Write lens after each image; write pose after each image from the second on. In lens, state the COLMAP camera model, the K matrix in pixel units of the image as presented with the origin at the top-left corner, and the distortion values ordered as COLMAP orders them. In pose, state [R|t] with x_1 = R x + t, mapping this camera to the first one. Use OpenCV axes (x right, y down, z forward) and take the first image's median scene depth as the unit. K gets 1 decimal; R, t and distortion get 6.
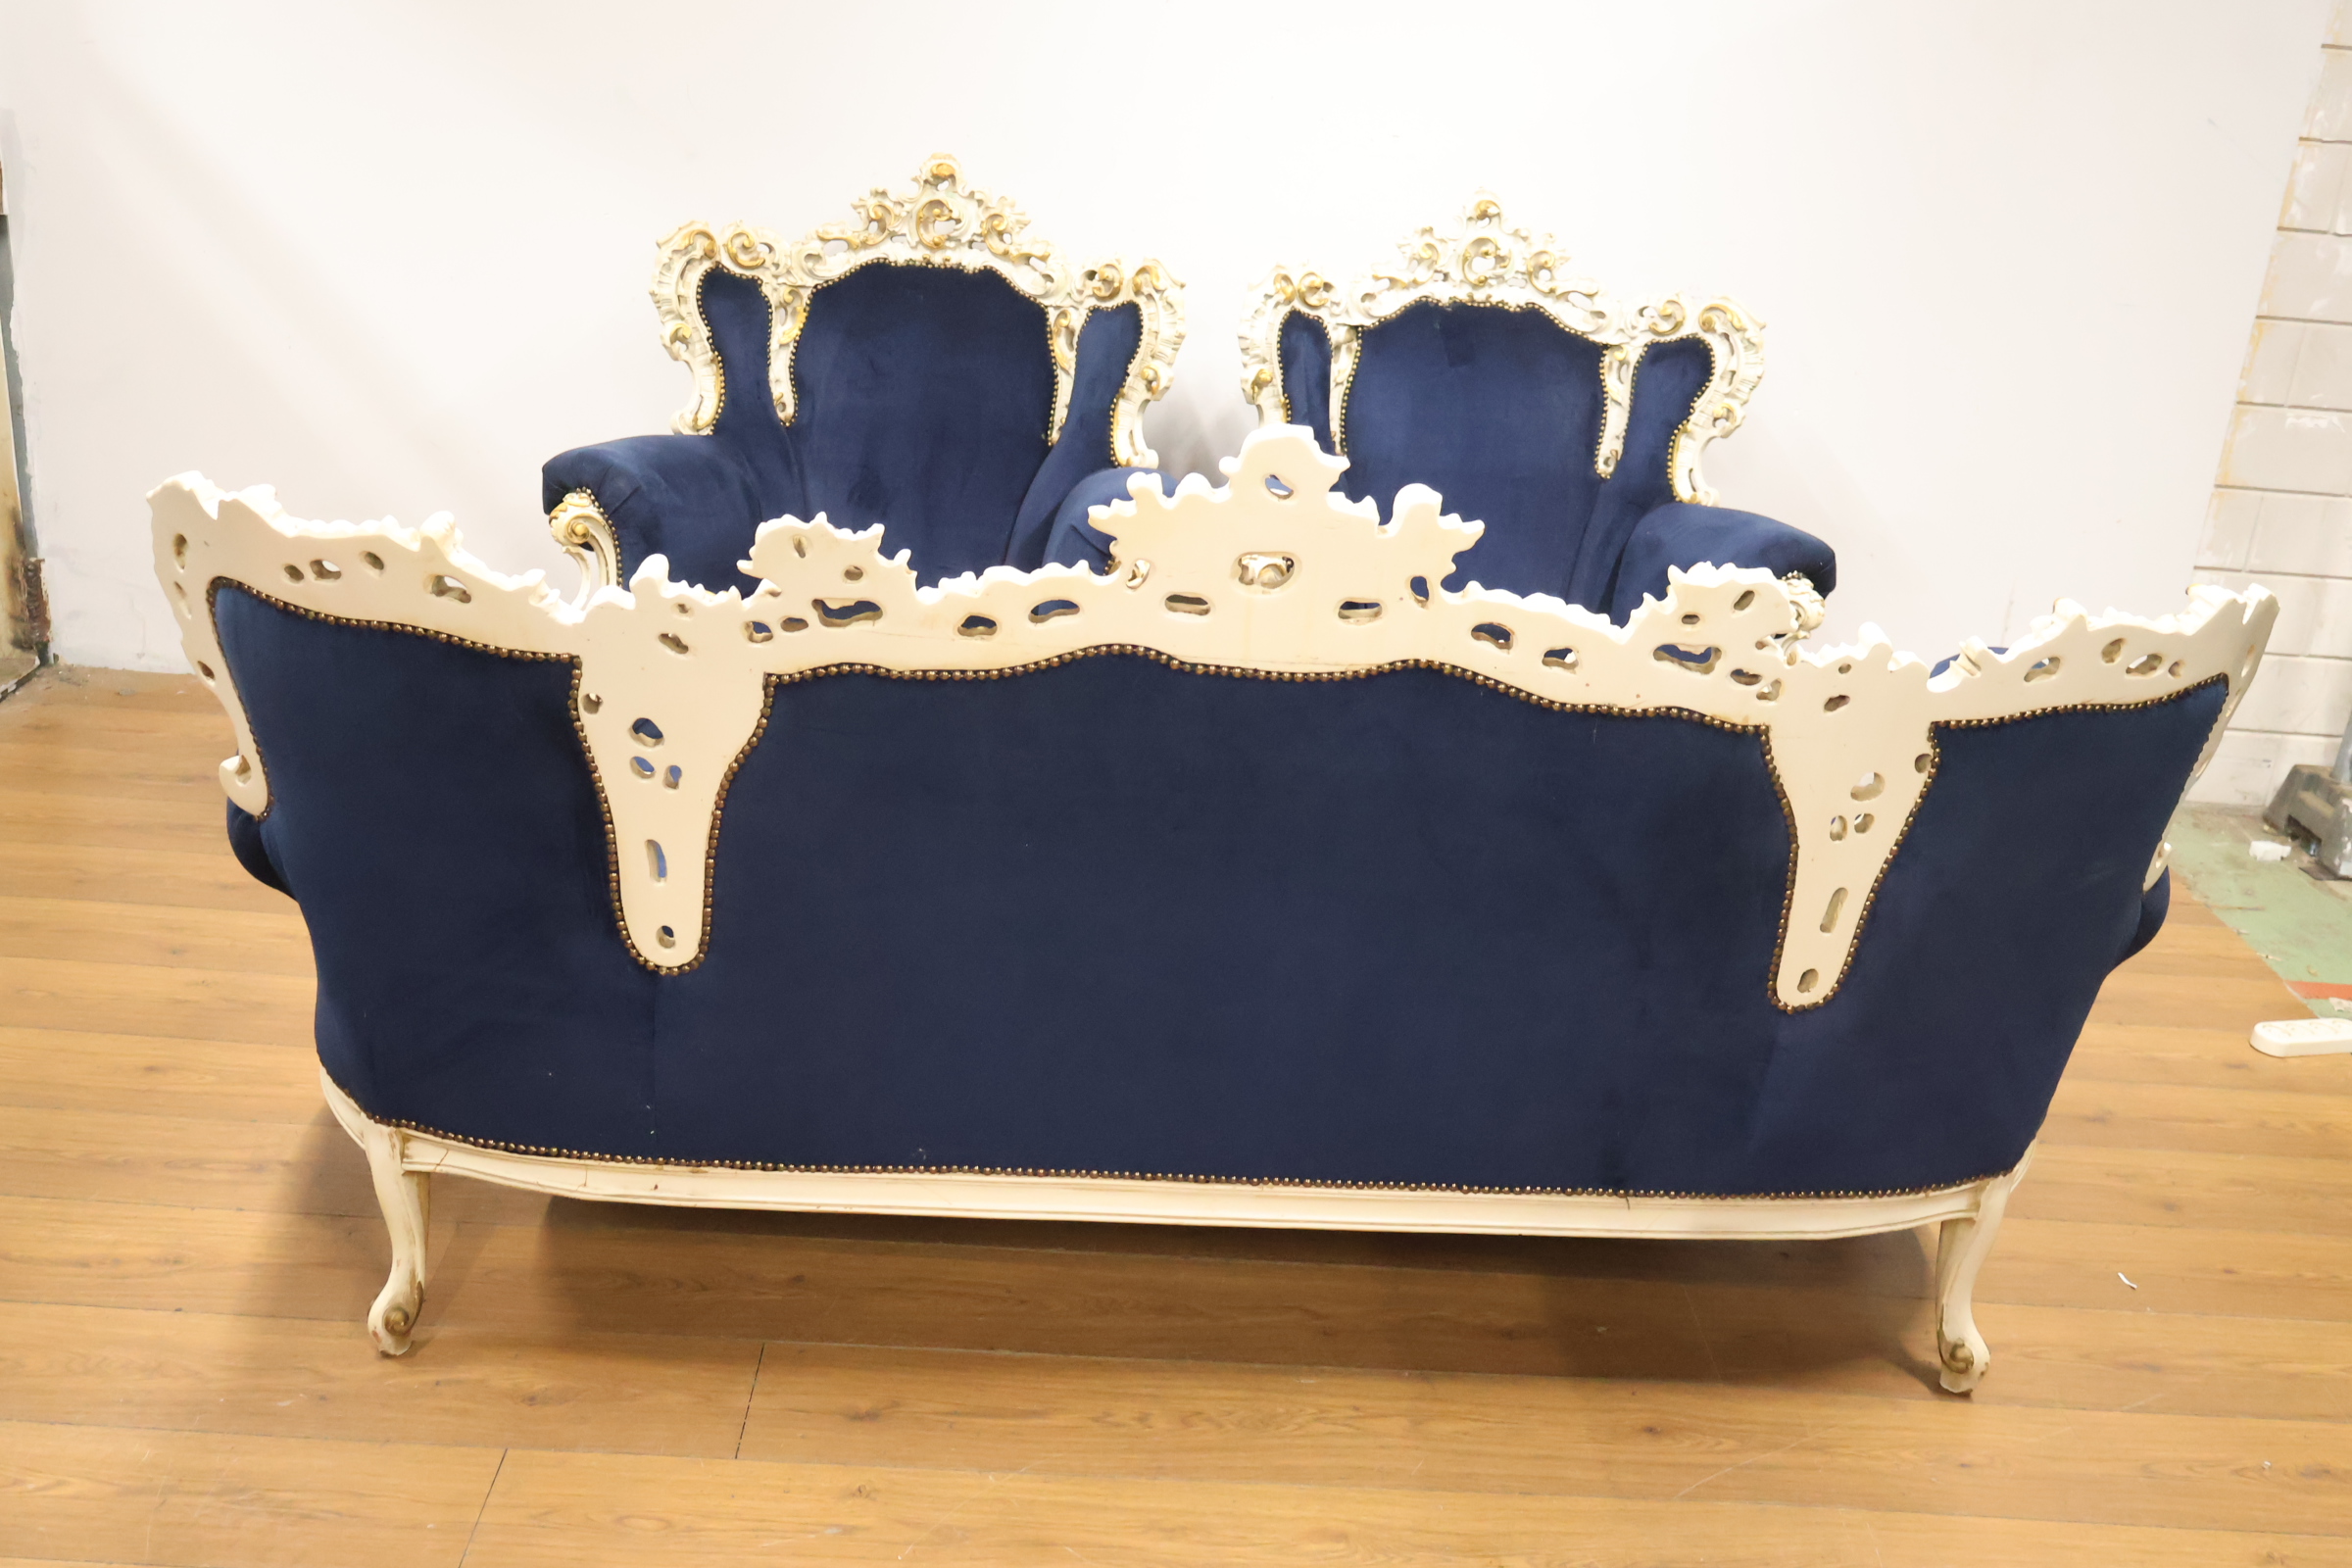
lens RADIAL K [[2305.1, 0, 1176.0], [0, 2305.1, 784.0], [0, 0, 1]] dist [0.006205, 0.001761]
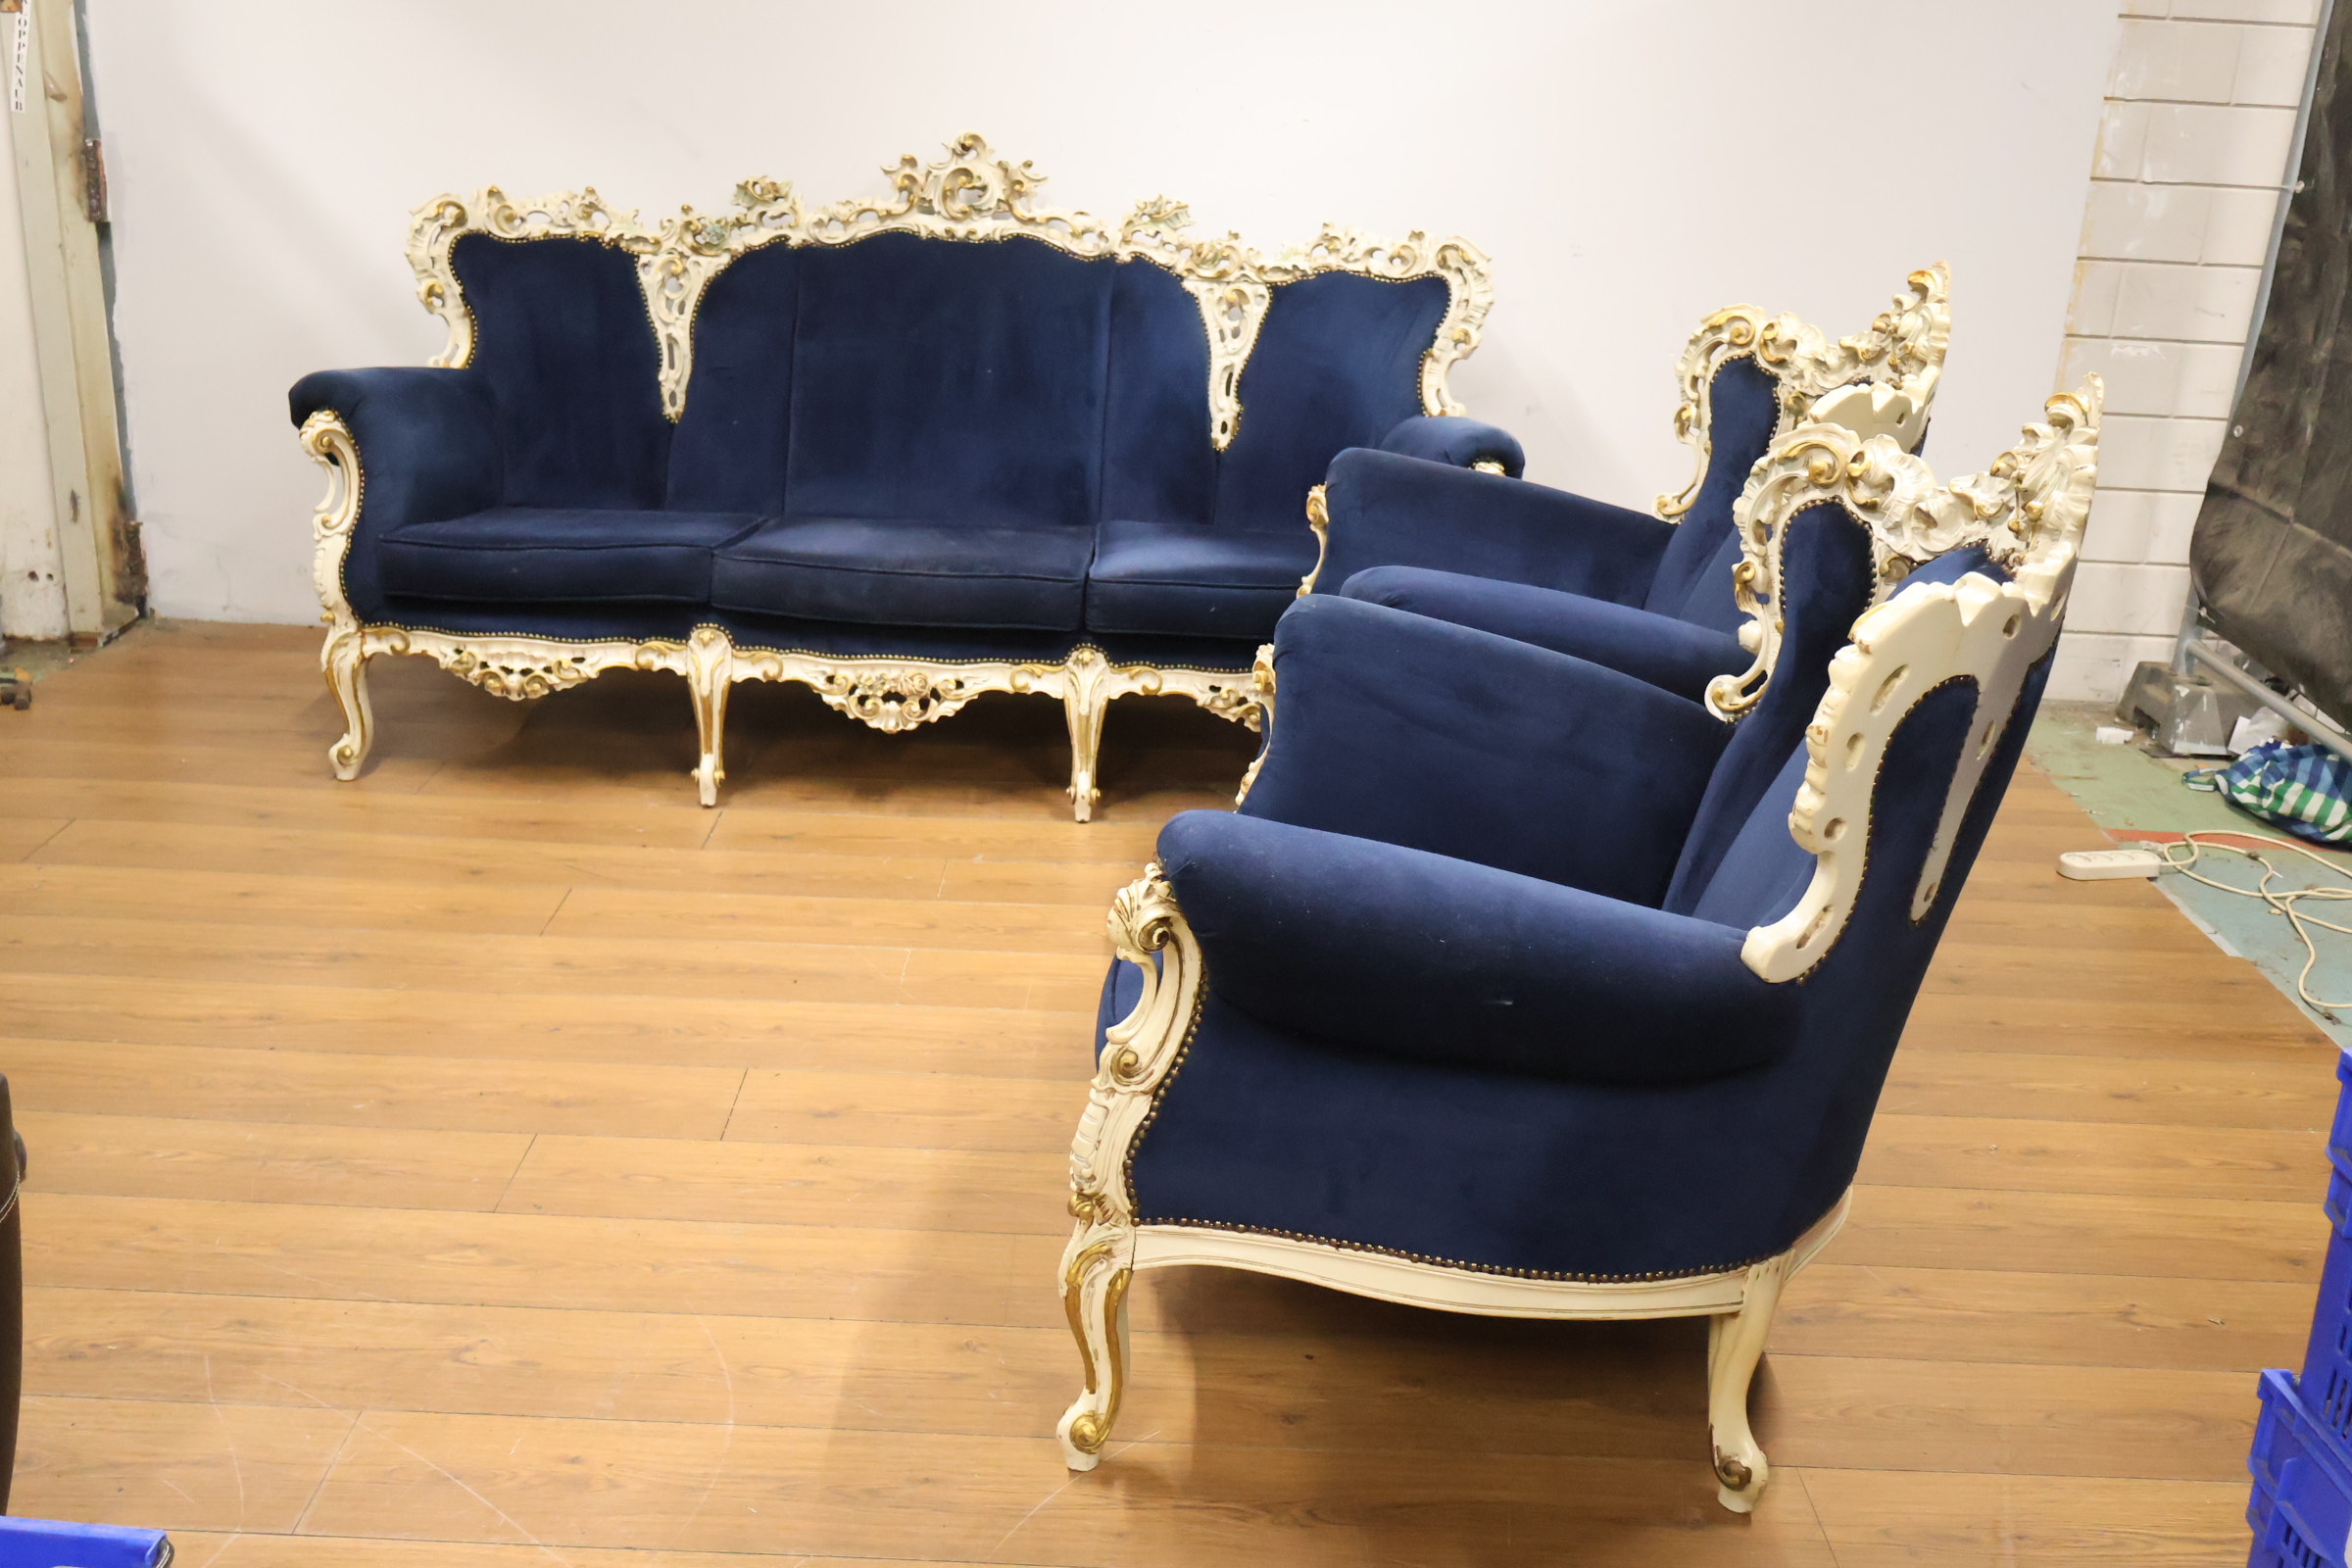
lens RADIAL K [[2311.3, 0, 1162.5], [0, 2311.3, 769.6], [0, 0, 1]] dist [0.015425, 0.019805]
pose [[0.999321, -0.022606, -0.029092, 0.077310], [0.021395, 0.998919, -0.041272, 0.134082], [0.029994, 0.040622, 0.998724, -0.214639]]
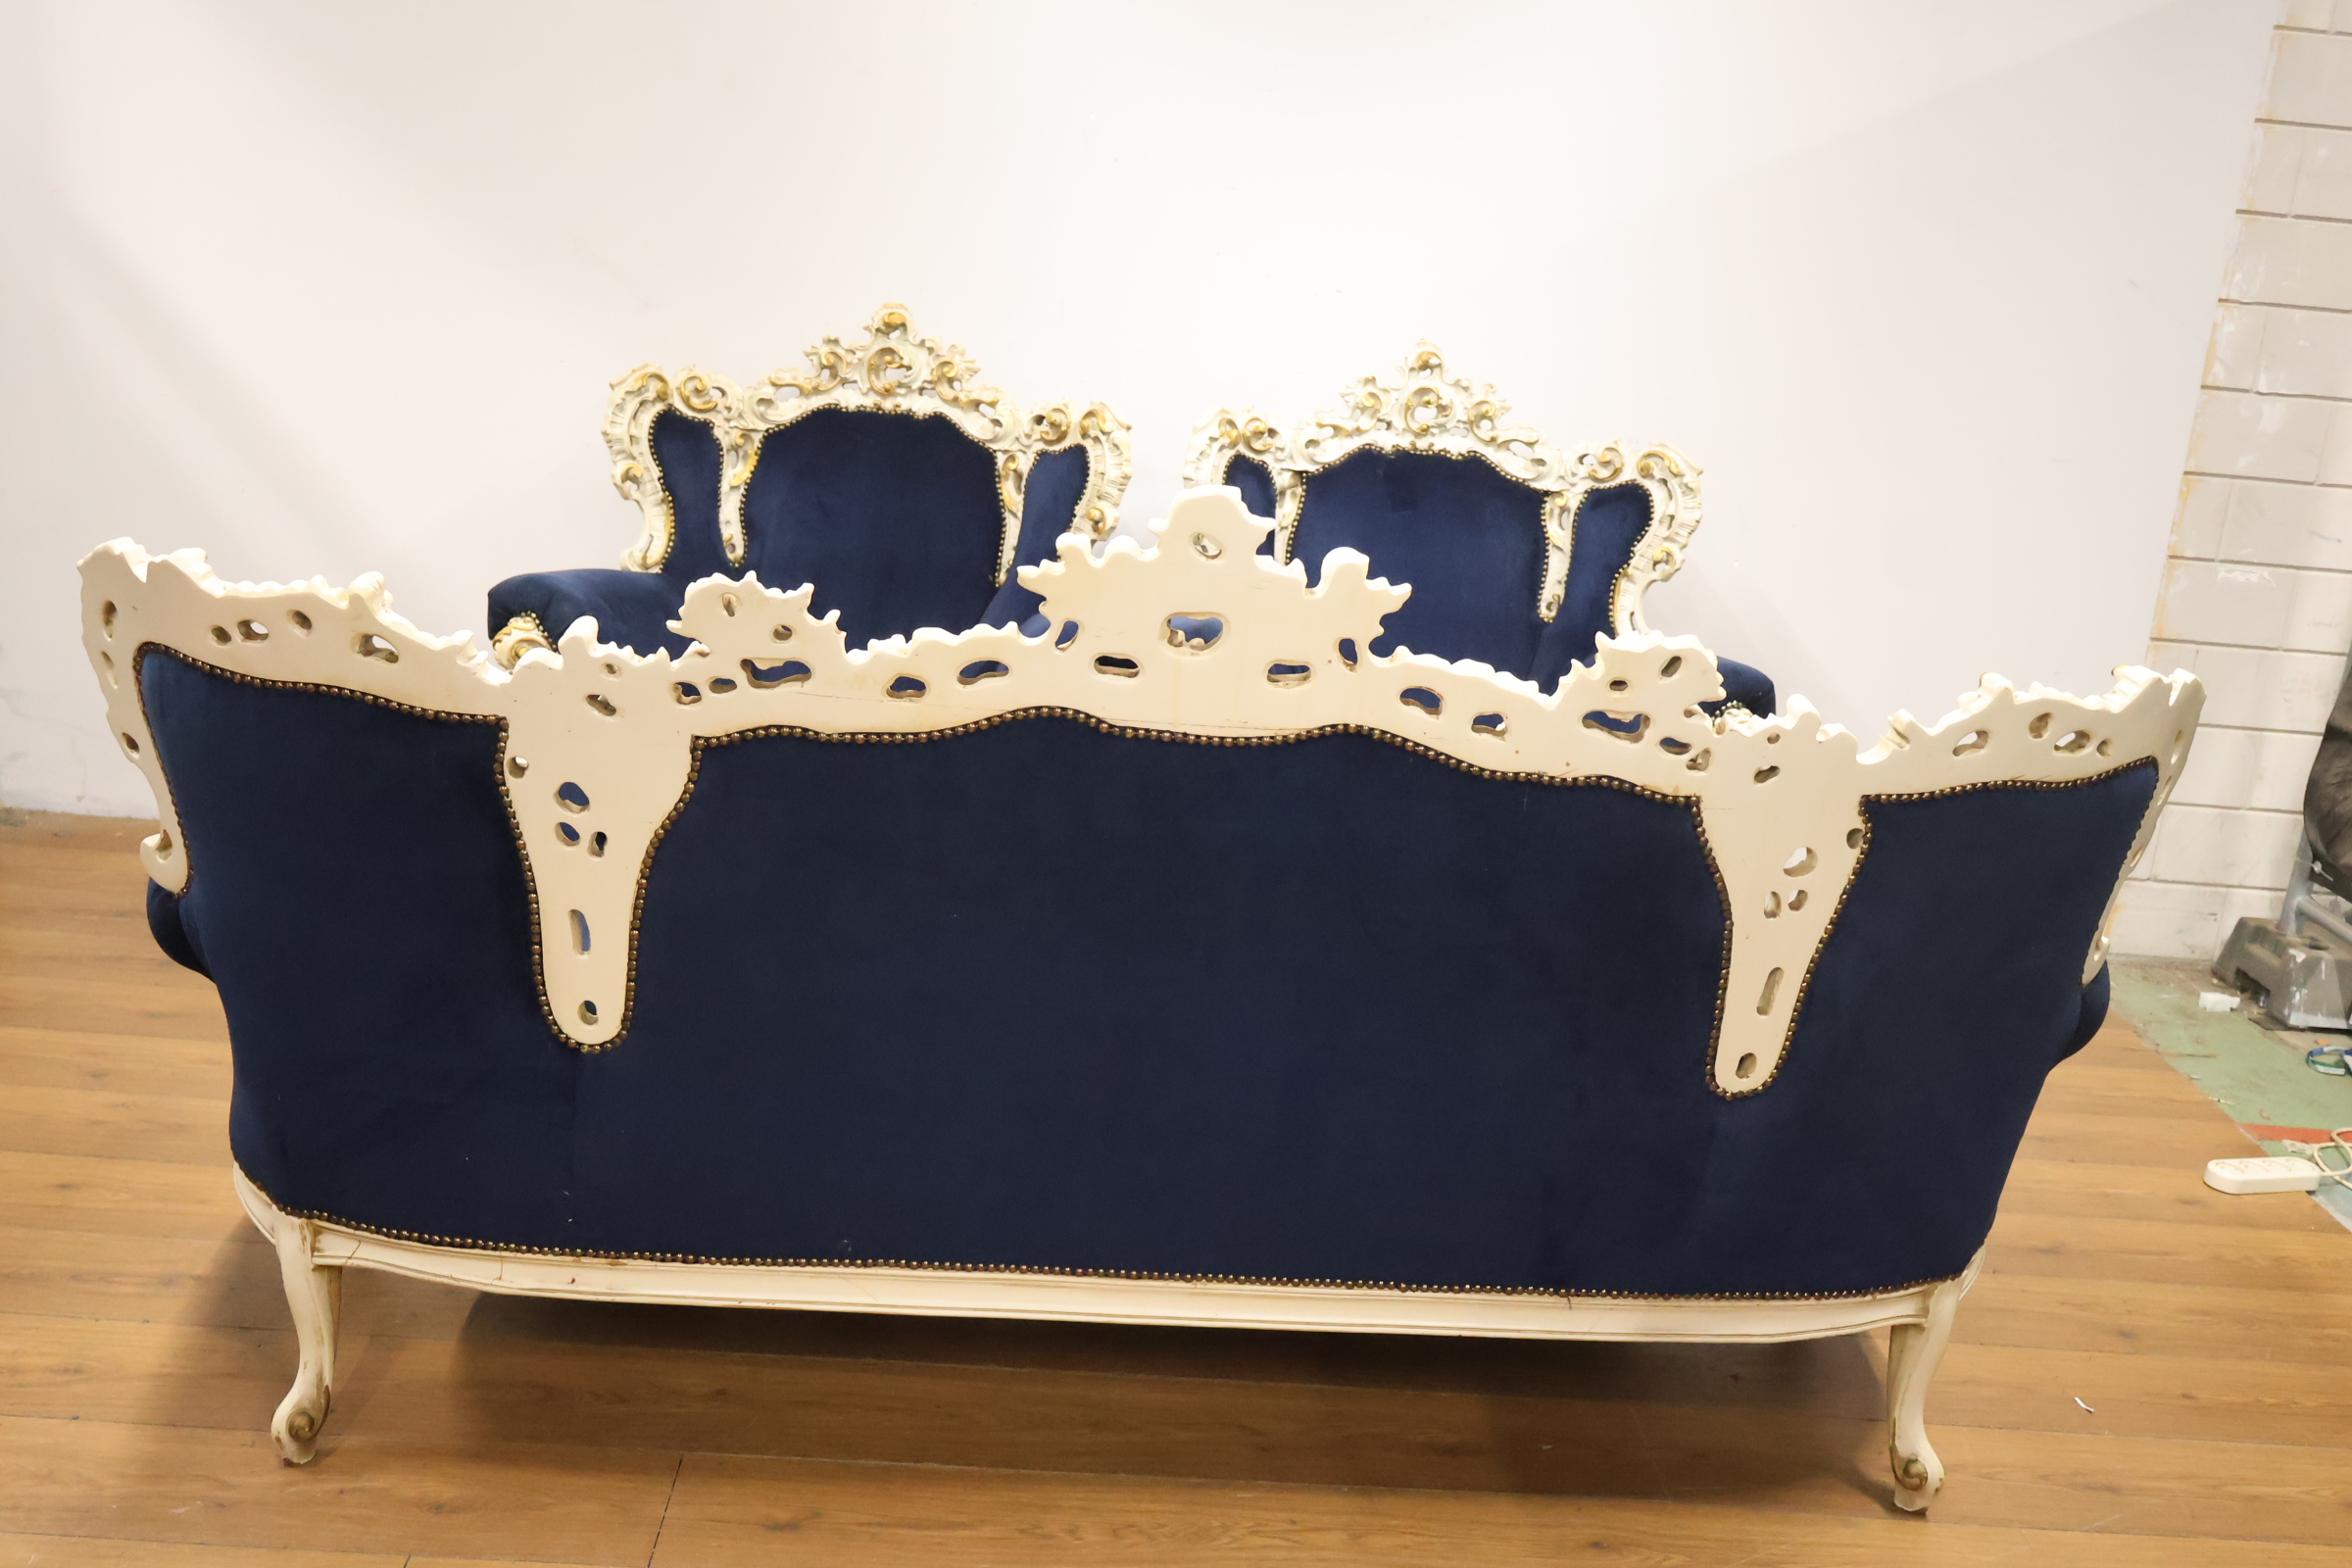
lens RADIAL K [[2306.4, 0, 1165.8], [0, 2306.4, 787.0], [0, 0, 1]] dist [0.006734, 0.009093]
pose [[0.999921, 0.004185, 0.011891, 0.011103], [-0.003055, 0.995615, -0.093499, 0.051372], [-0.012230, 0.093455, 0.995548, 0.005786]]
